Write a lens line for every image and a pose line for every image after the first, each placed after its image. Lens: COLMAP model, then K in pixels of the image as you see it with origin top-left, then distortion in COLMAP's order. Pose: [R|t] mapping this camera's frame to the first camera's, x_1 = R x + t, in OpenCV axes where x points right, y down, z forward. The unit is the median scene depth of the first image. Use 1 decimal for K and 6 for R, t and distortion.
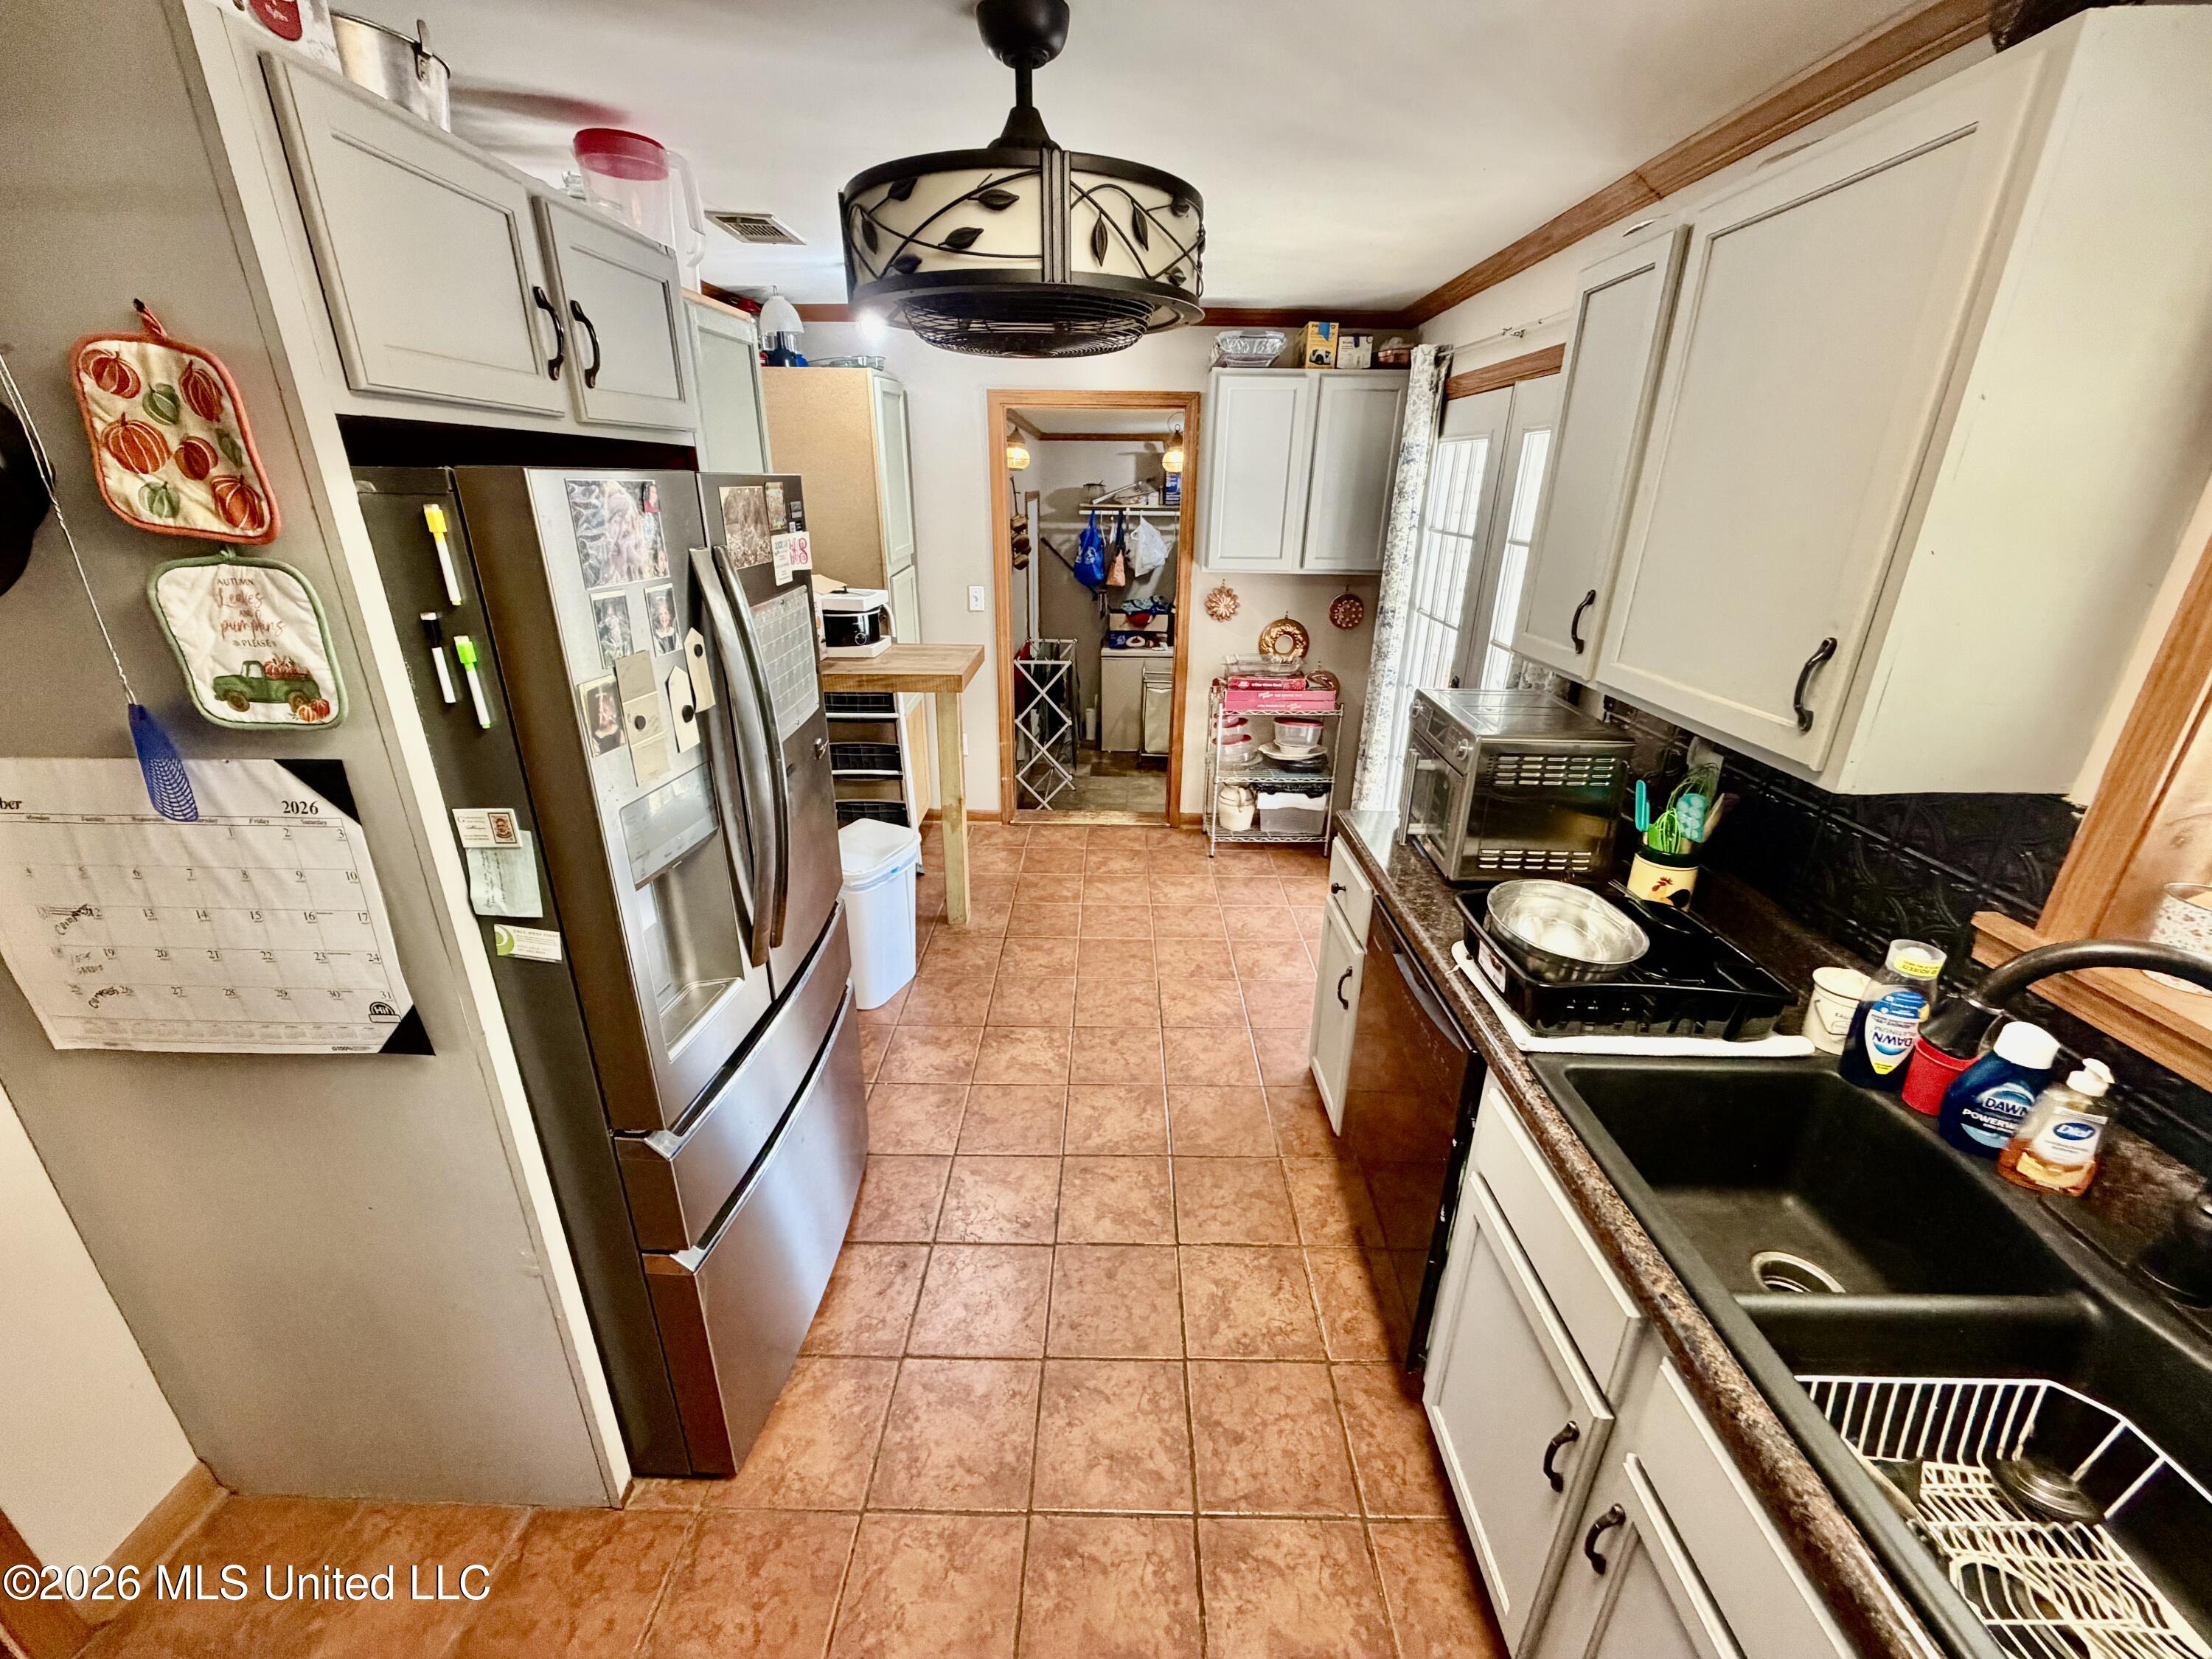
lens RADIAL K [[877.4, 0, 1101.4], [0, 877.4, 830.8], [0, 0, 1]] dist [-0.000909, -0.000519]
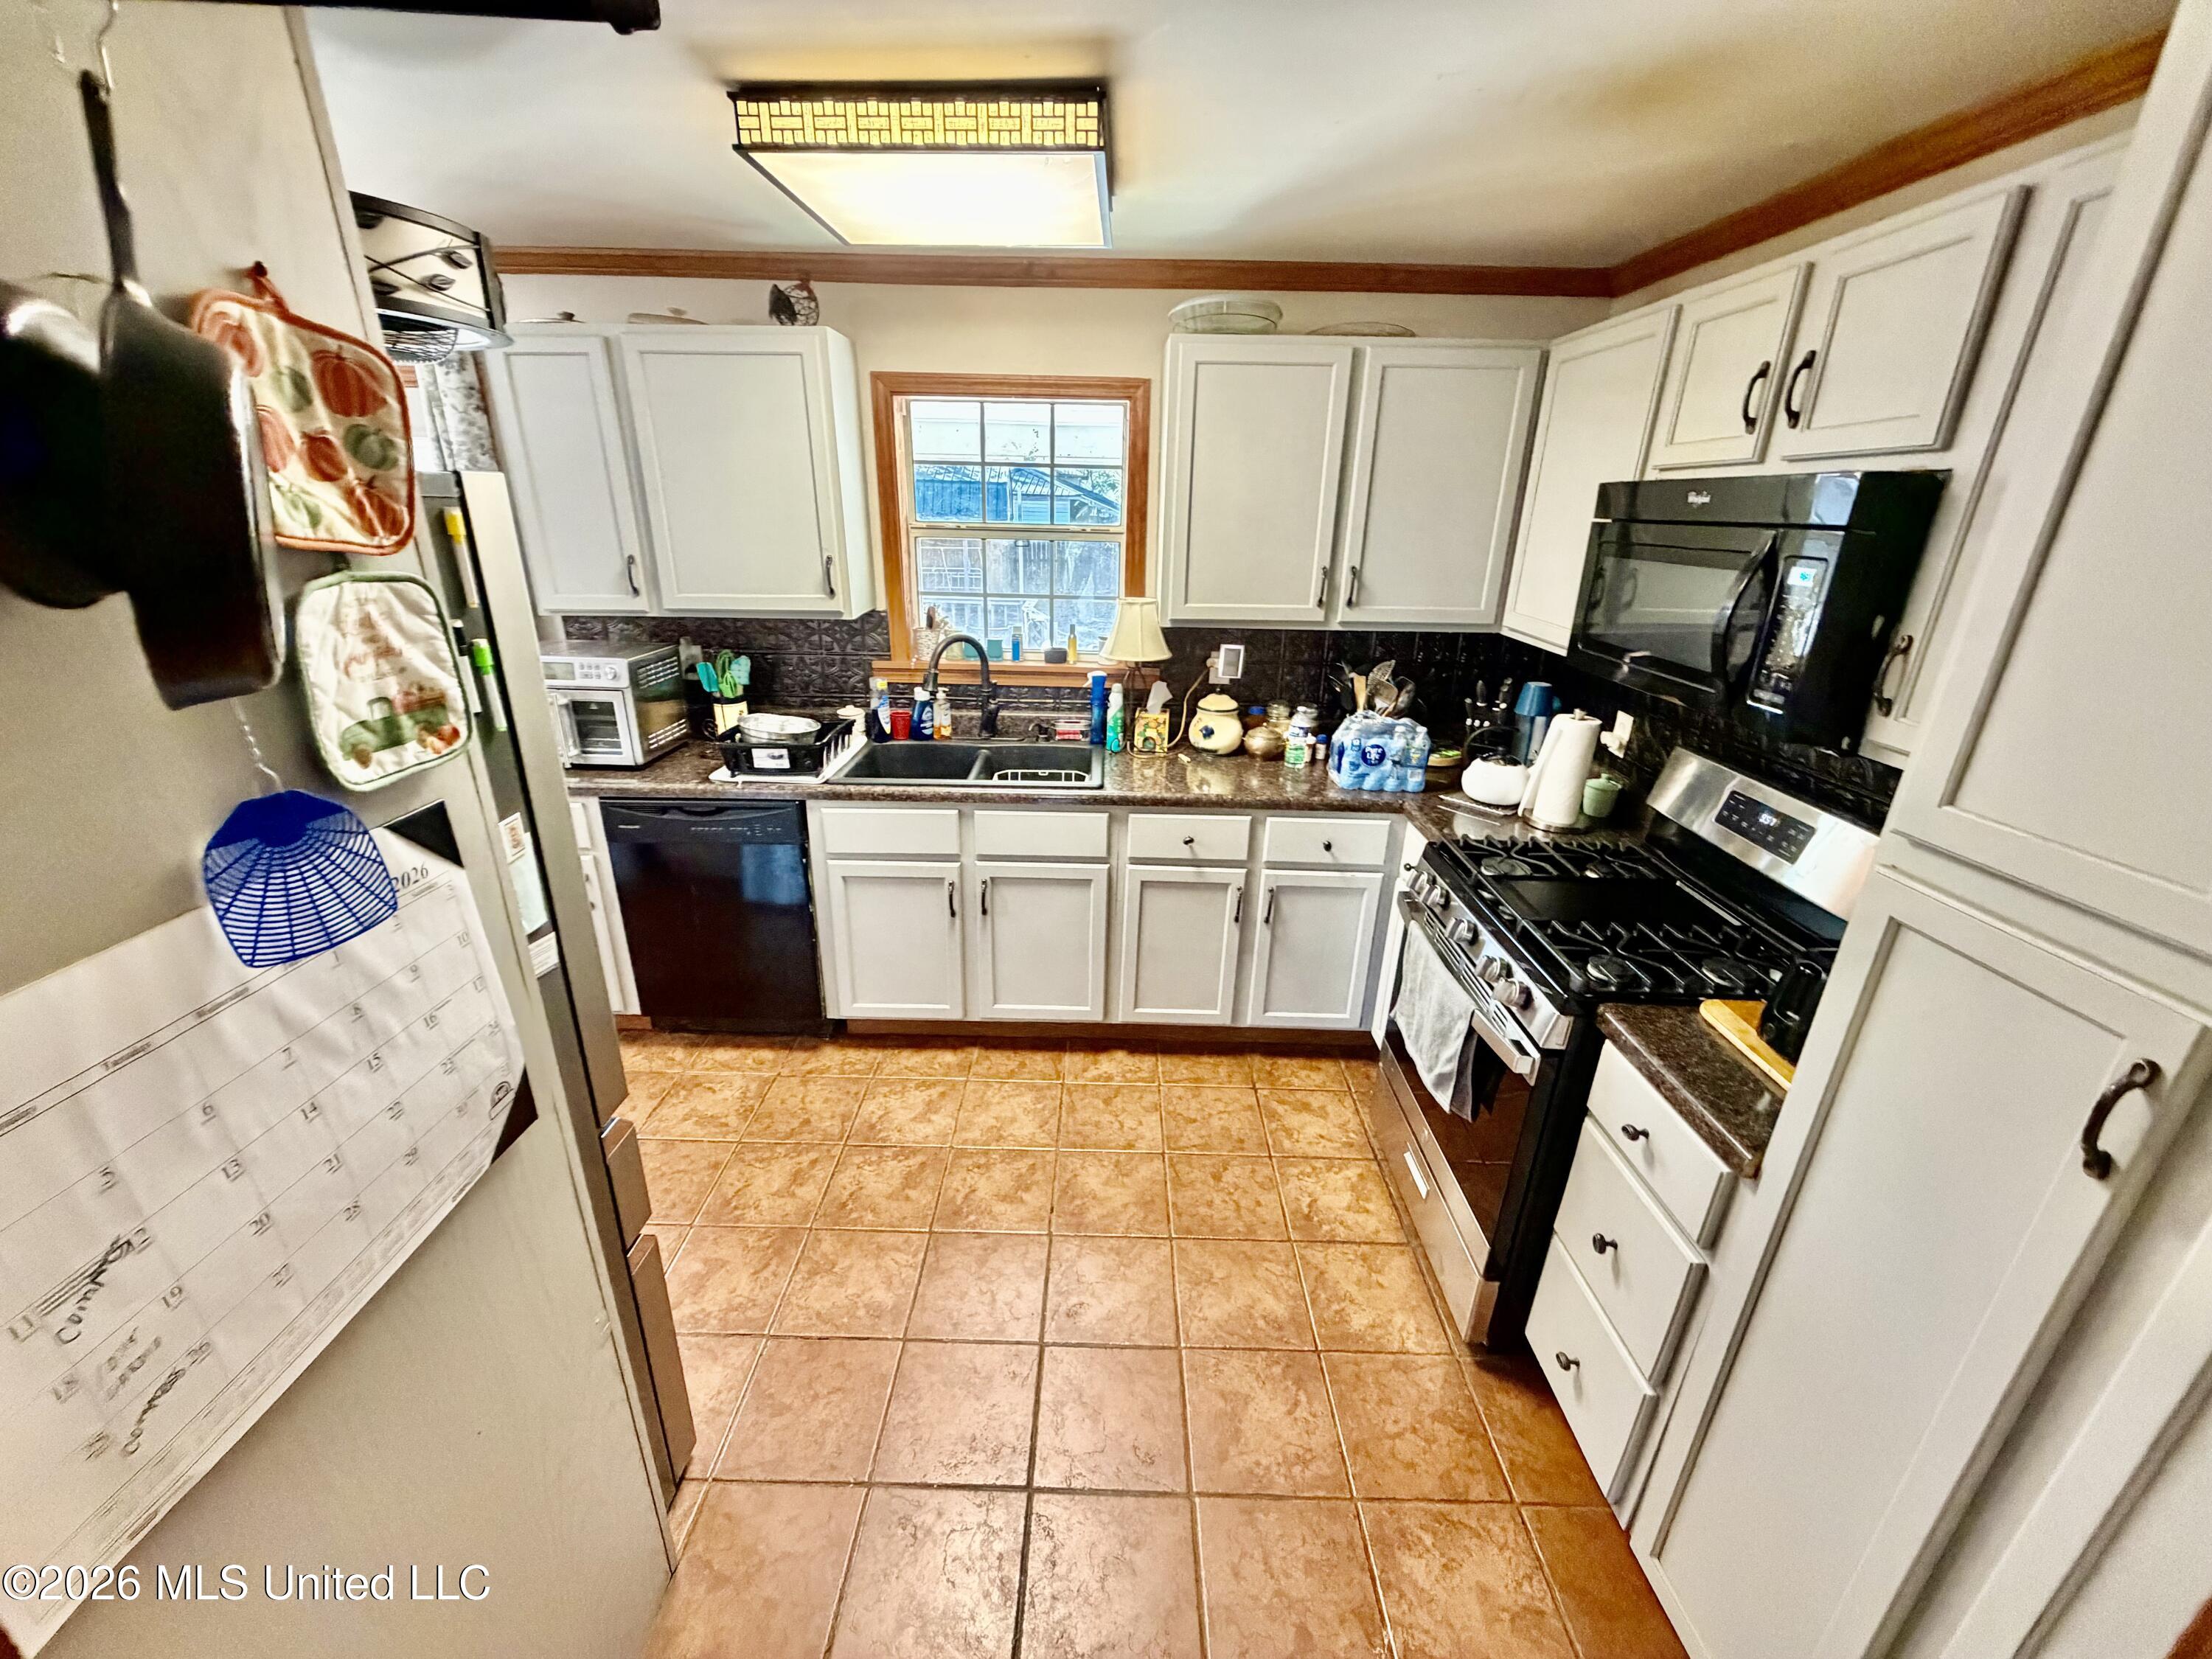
lens RADIAL K [[877.4, 0, 1105.8], [0, 877.4, 835.0], [0, 0, 1]] dist [-0.000909, -0.000519]
pose [[-0.014810, -0.362409, 0.931901, -1.623024], [0.353637, 0.869868, 0.343905, -0.110027], [-0.935265, 0.334648, 0.115279, 0.266997]]
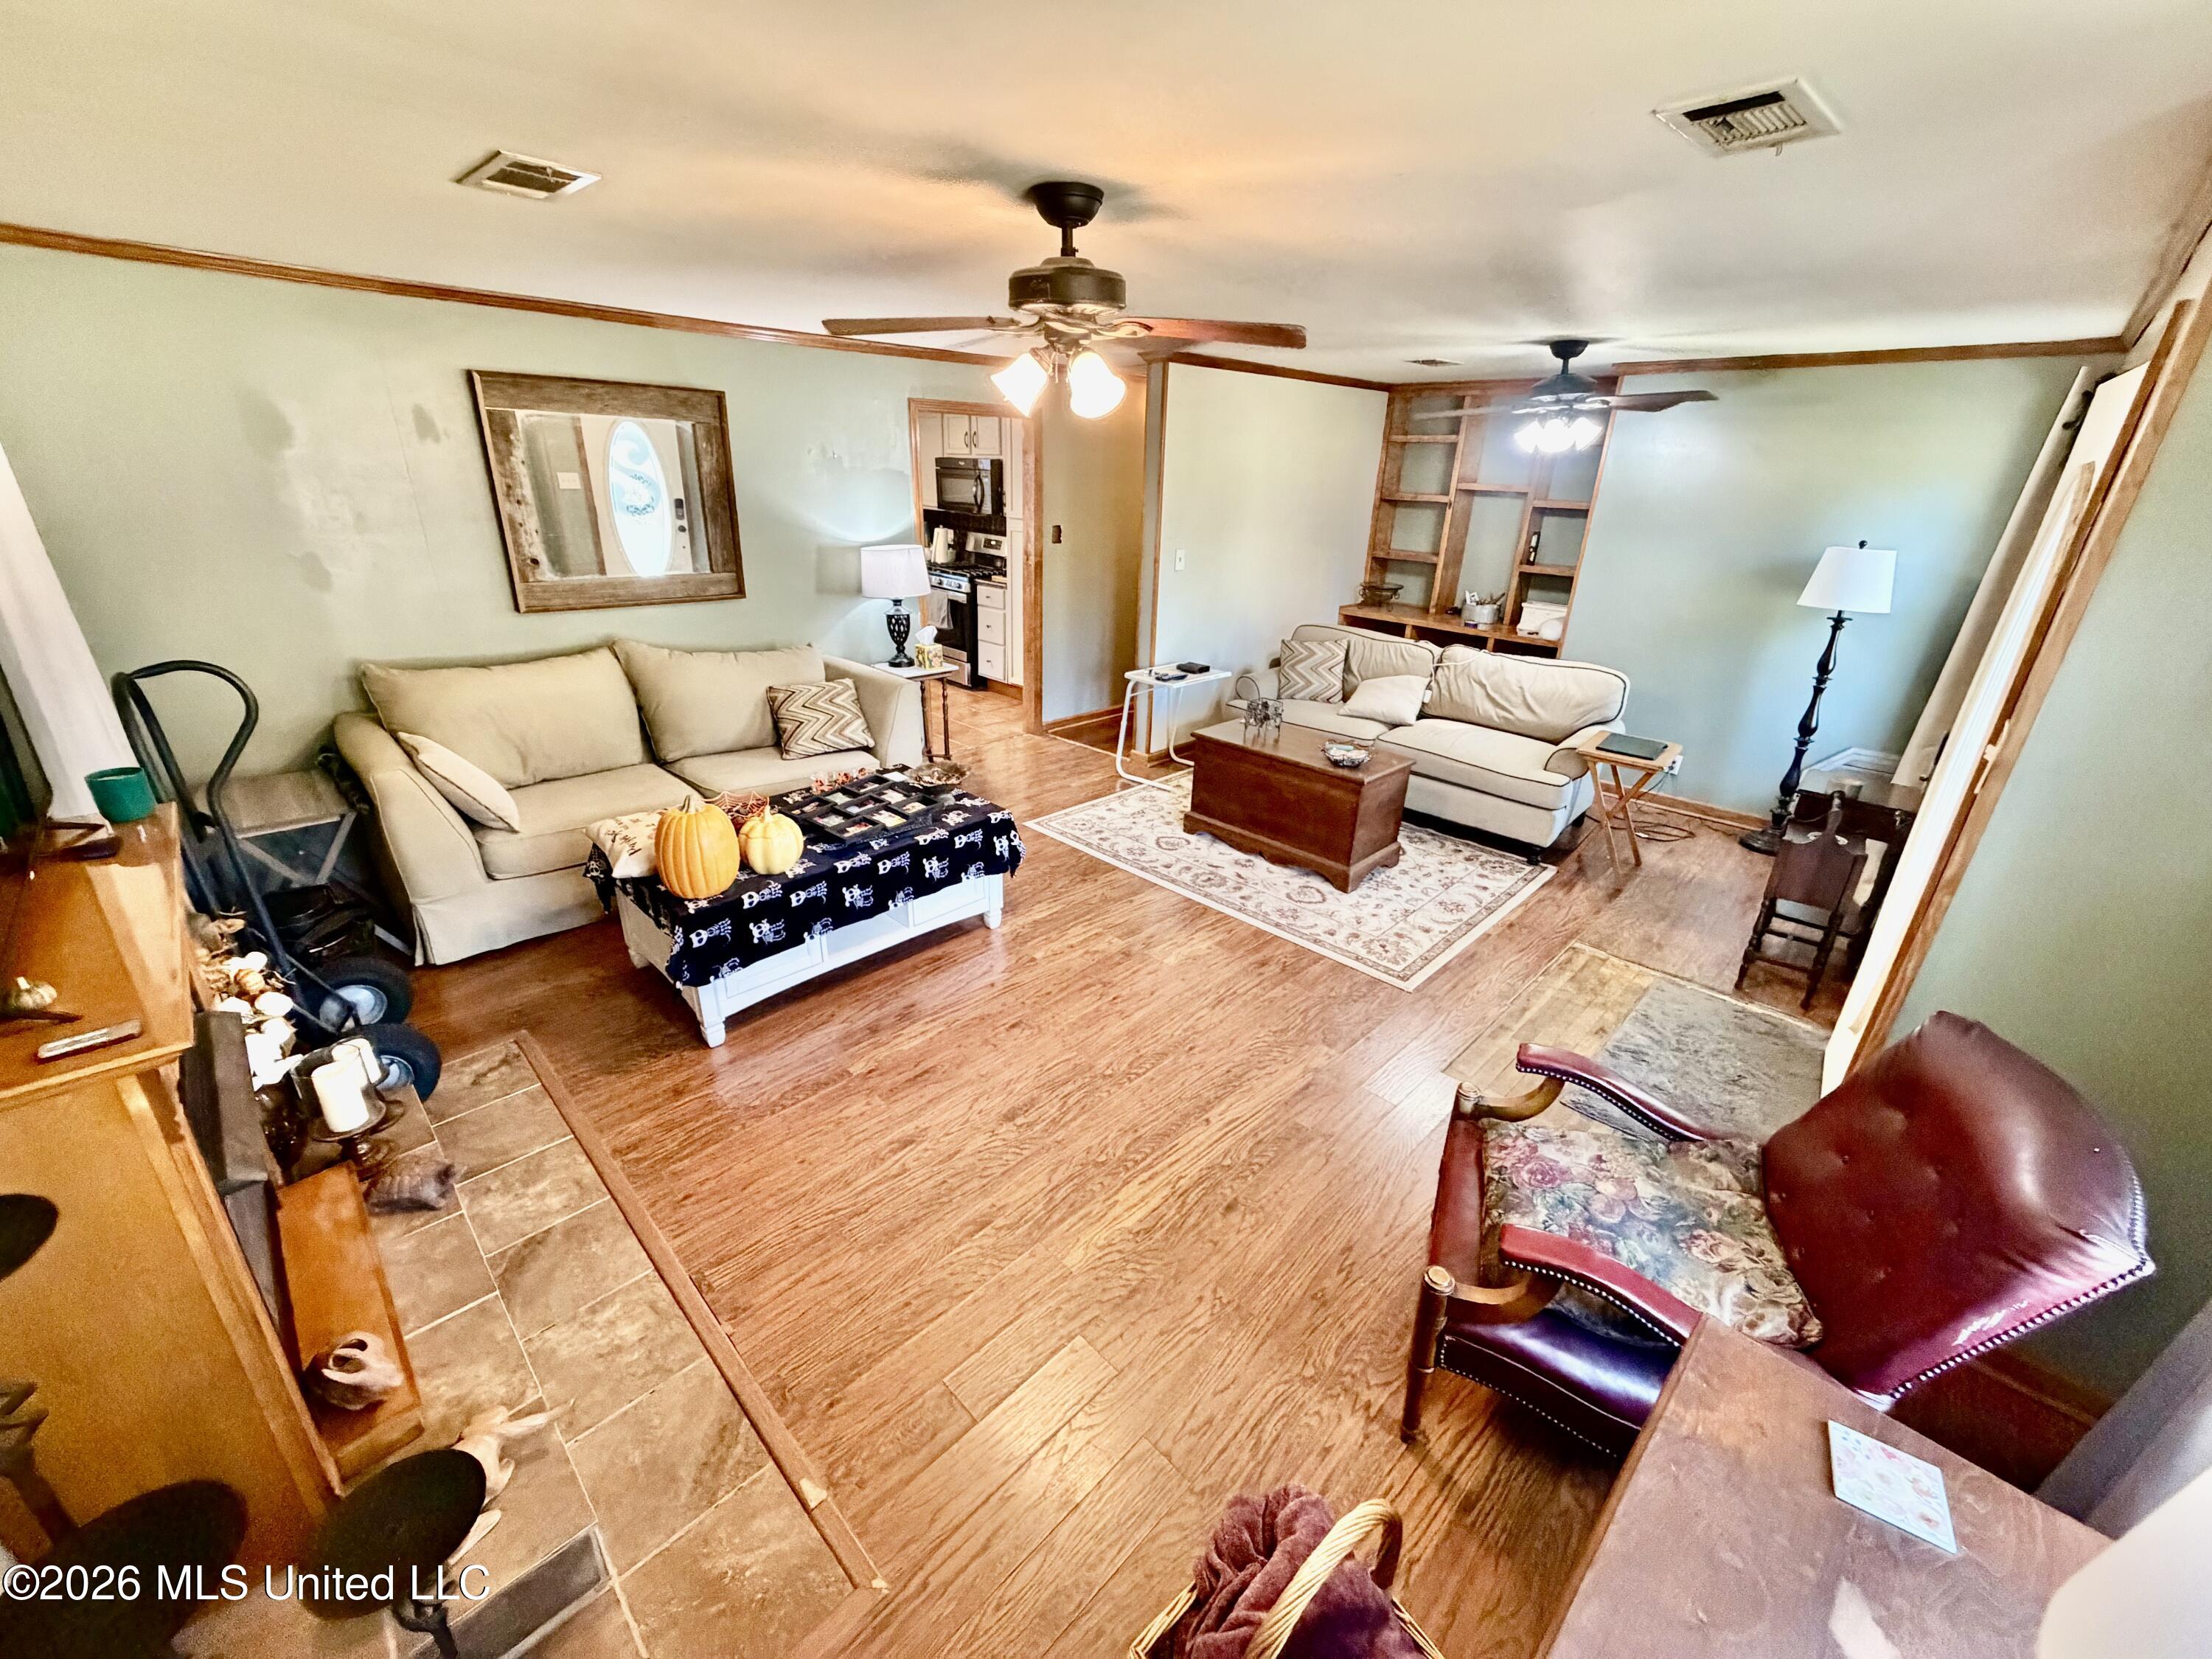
lens RADIAL K [[877.4, 0, 1105.3], [0, 877.4, 815.2], [0, 0, 1]] dist [-0.000909, -0.000519]
pose [[-0.722204, -0.287709, 0.629003, -5.562618], [0.224669, 0.762498, 0.606729, -1.434968], [-0.654175, 0.579500, -0.486040, 3.209311]]
